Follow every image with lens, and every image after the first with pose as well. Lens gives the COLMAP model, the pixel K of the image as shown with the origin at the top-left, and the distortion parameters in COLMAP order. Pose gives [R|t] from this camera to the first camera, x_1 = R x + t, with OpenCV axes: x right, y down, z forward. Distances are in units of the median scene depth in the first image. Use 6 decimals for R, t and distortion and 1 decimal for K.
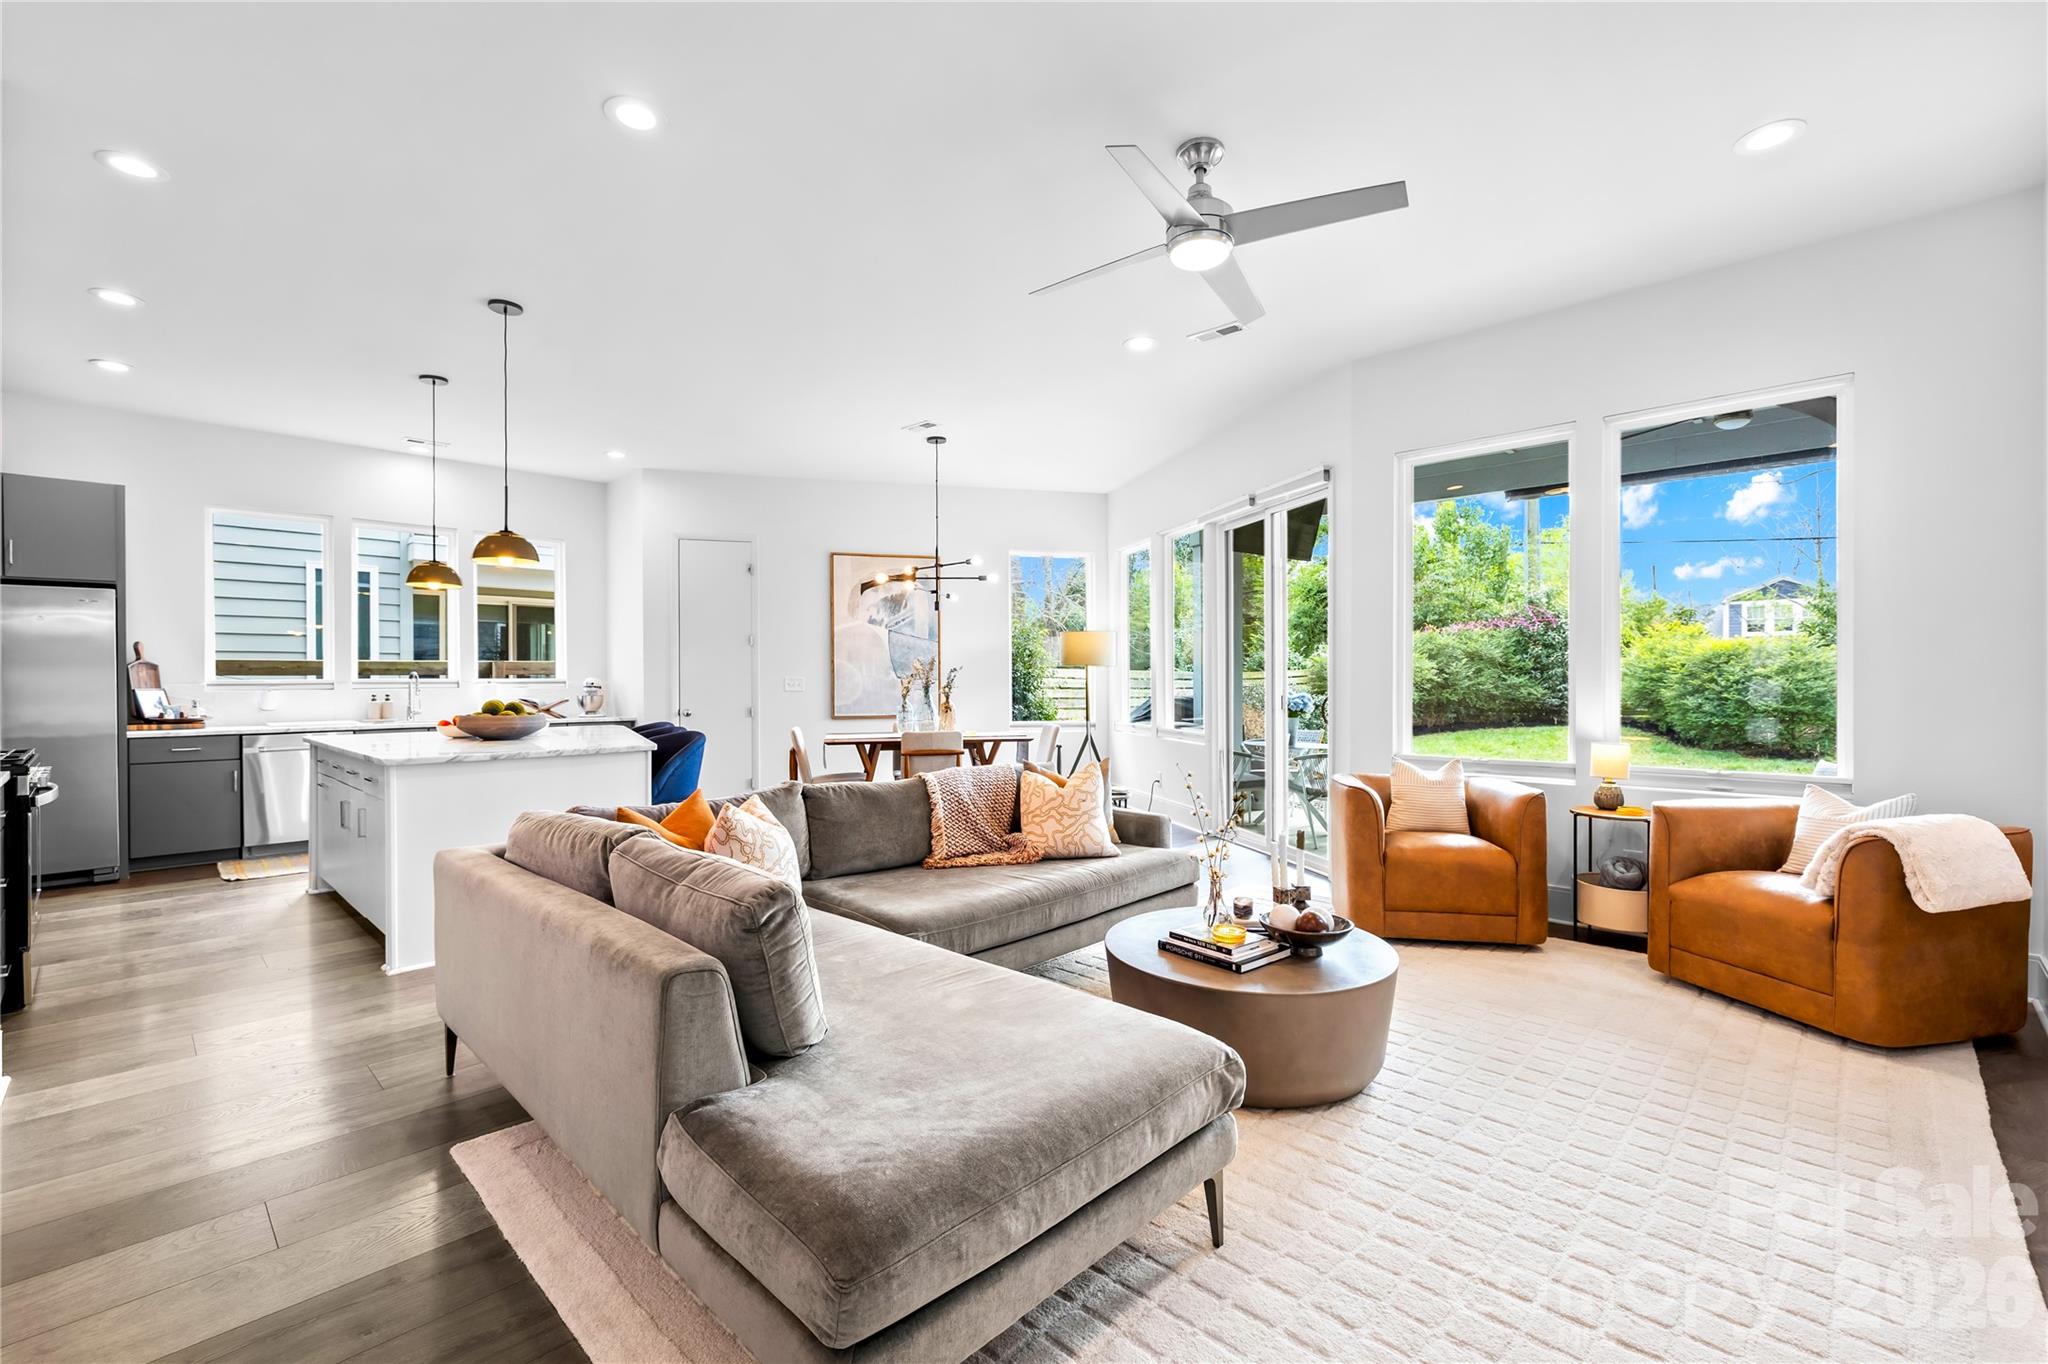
lens RADIAL K [[876.7, 0, 1016.5], [0, 876.7, 692.0], [0, 0, 1]] dist [-0.001084, -0.000283]
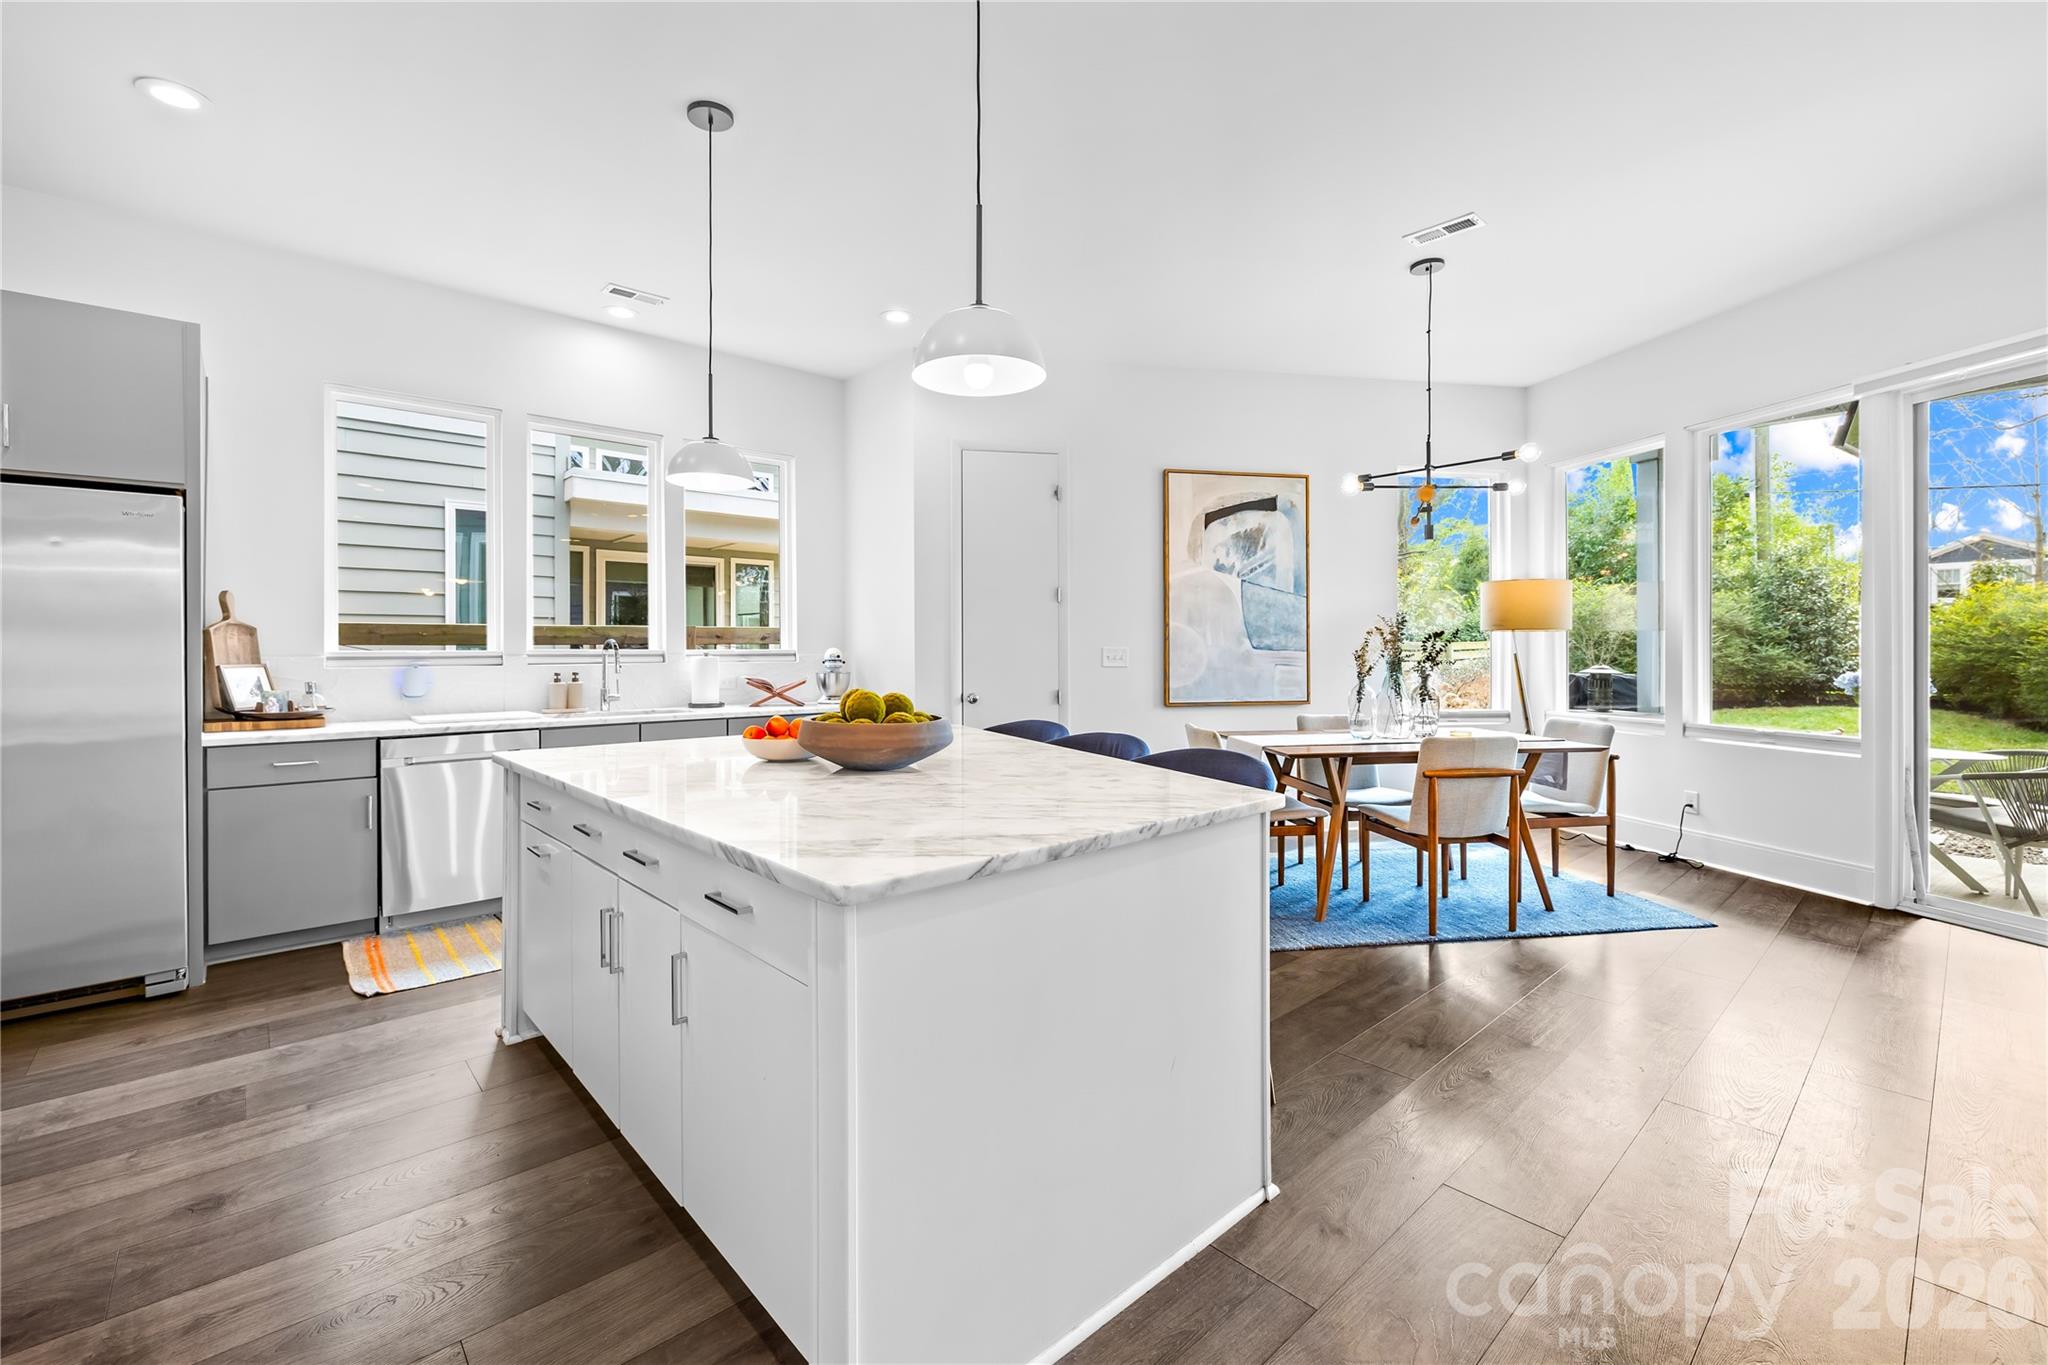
lens RADIAL K [[859.8, 0, 1008.1], [0, 859.8, 663.7], [0, 0, 1]] dist [0.000321, -0.000206]
pose [[0.997074, 0.000709, -0.076444, -0.340962], [-0.000714, 1.000000, -0.000036, -0.004352], [0.076444, 0.000091, 0.997074, 0.368651]]
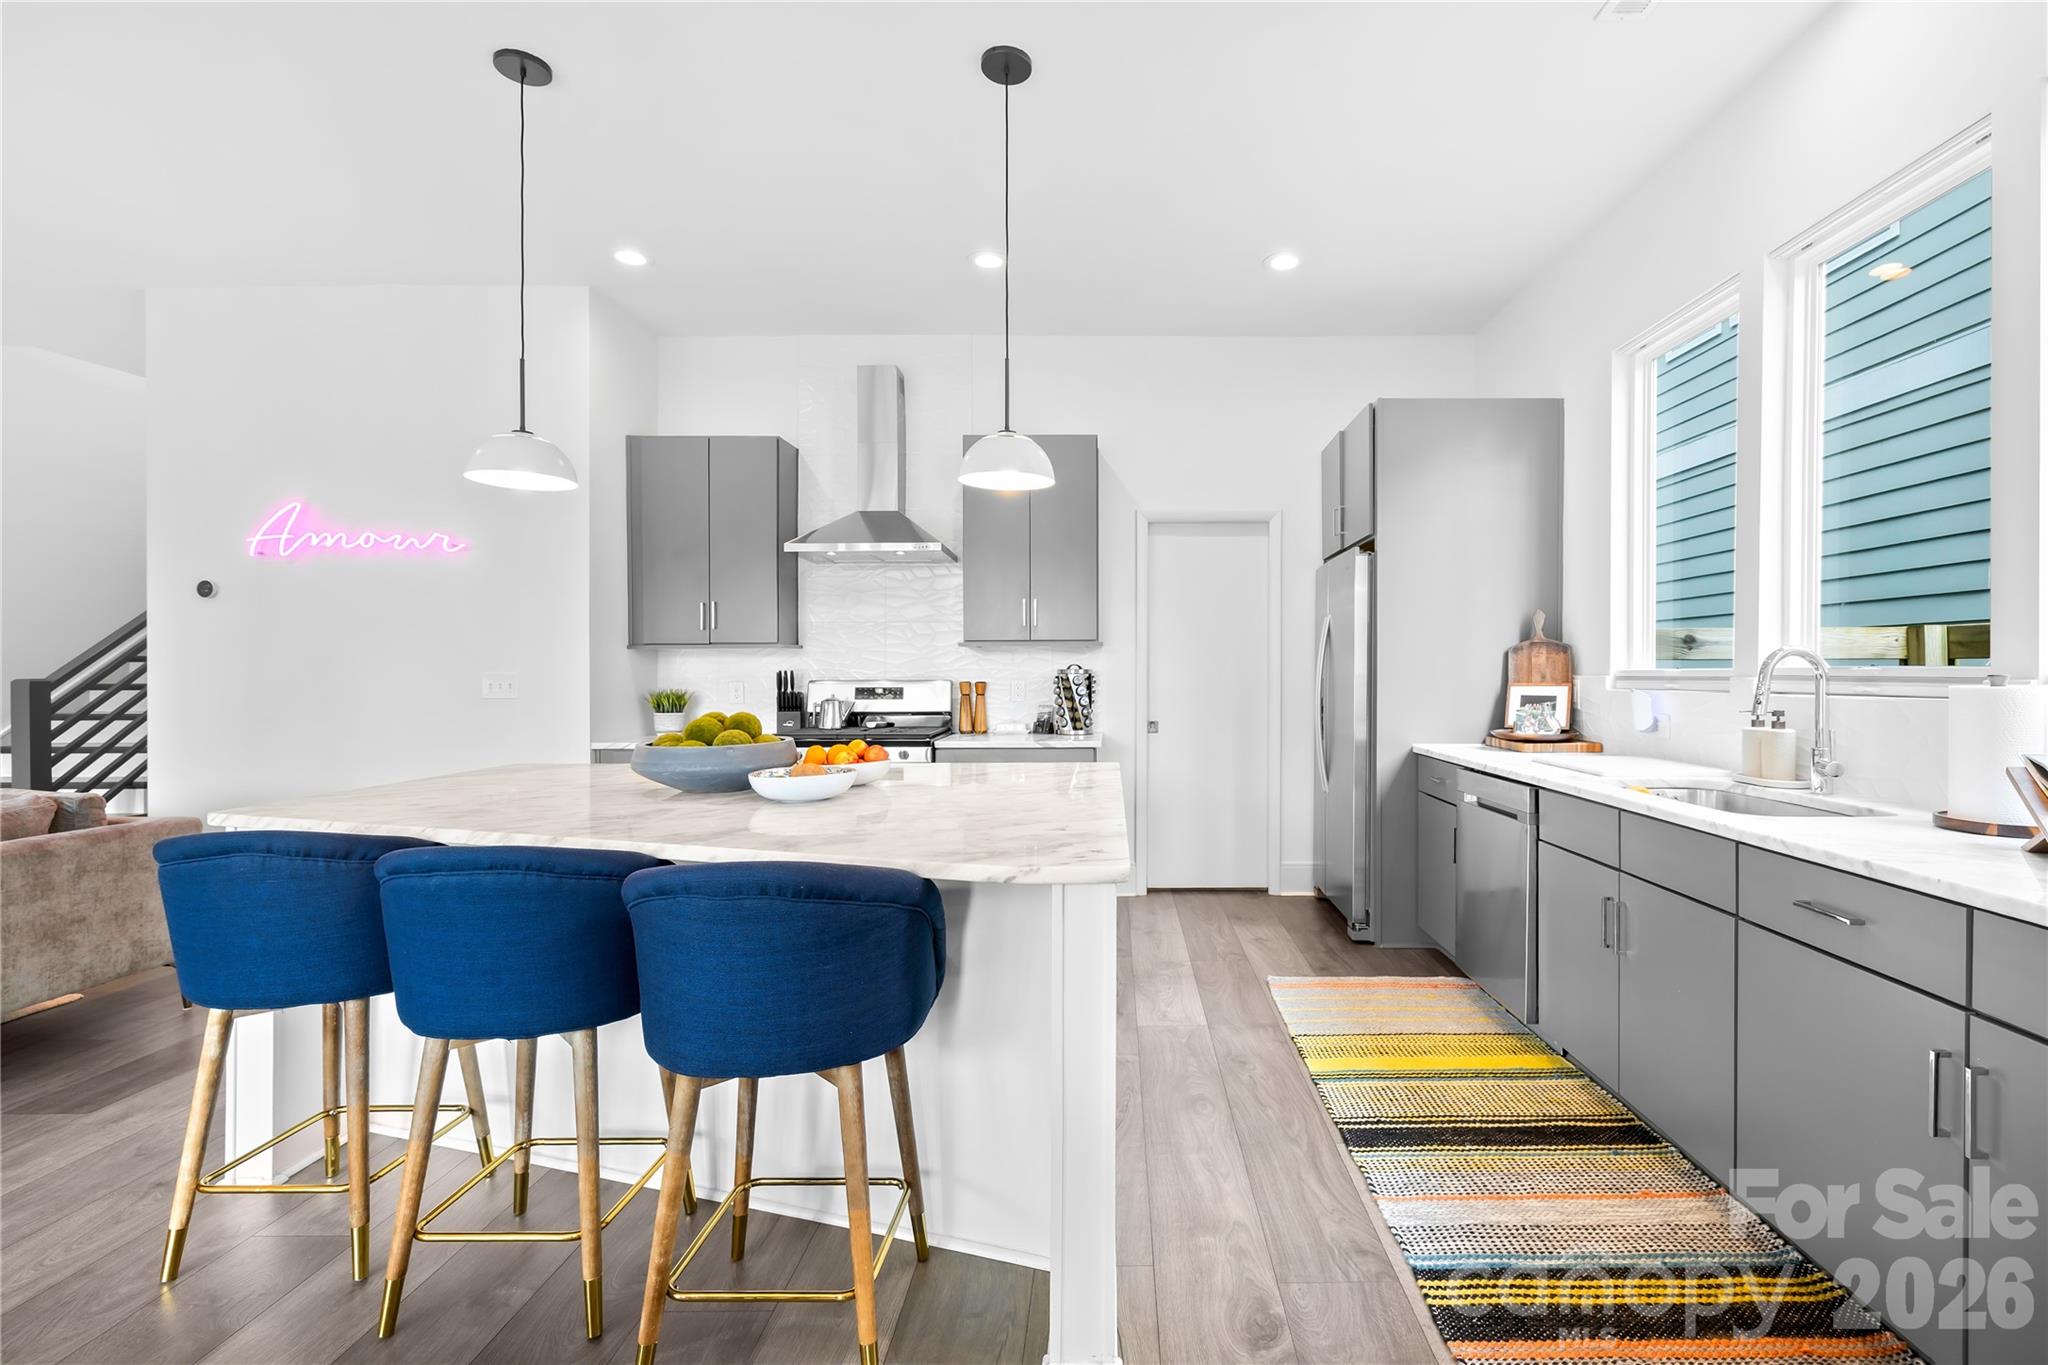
lens RADIAL K [[894.0, 0, 1031.5], [0, 894.0, 669.1], [0, 0, 1]] dist [0.001055, -0.000145]
pose [[-0.716511, 0.002973, -0.697570, -0.244669], [-0.005706, 0.999932, 0.010123, -0.016555], [0.697553, 0.011233, -0.716446, 1.064389]]
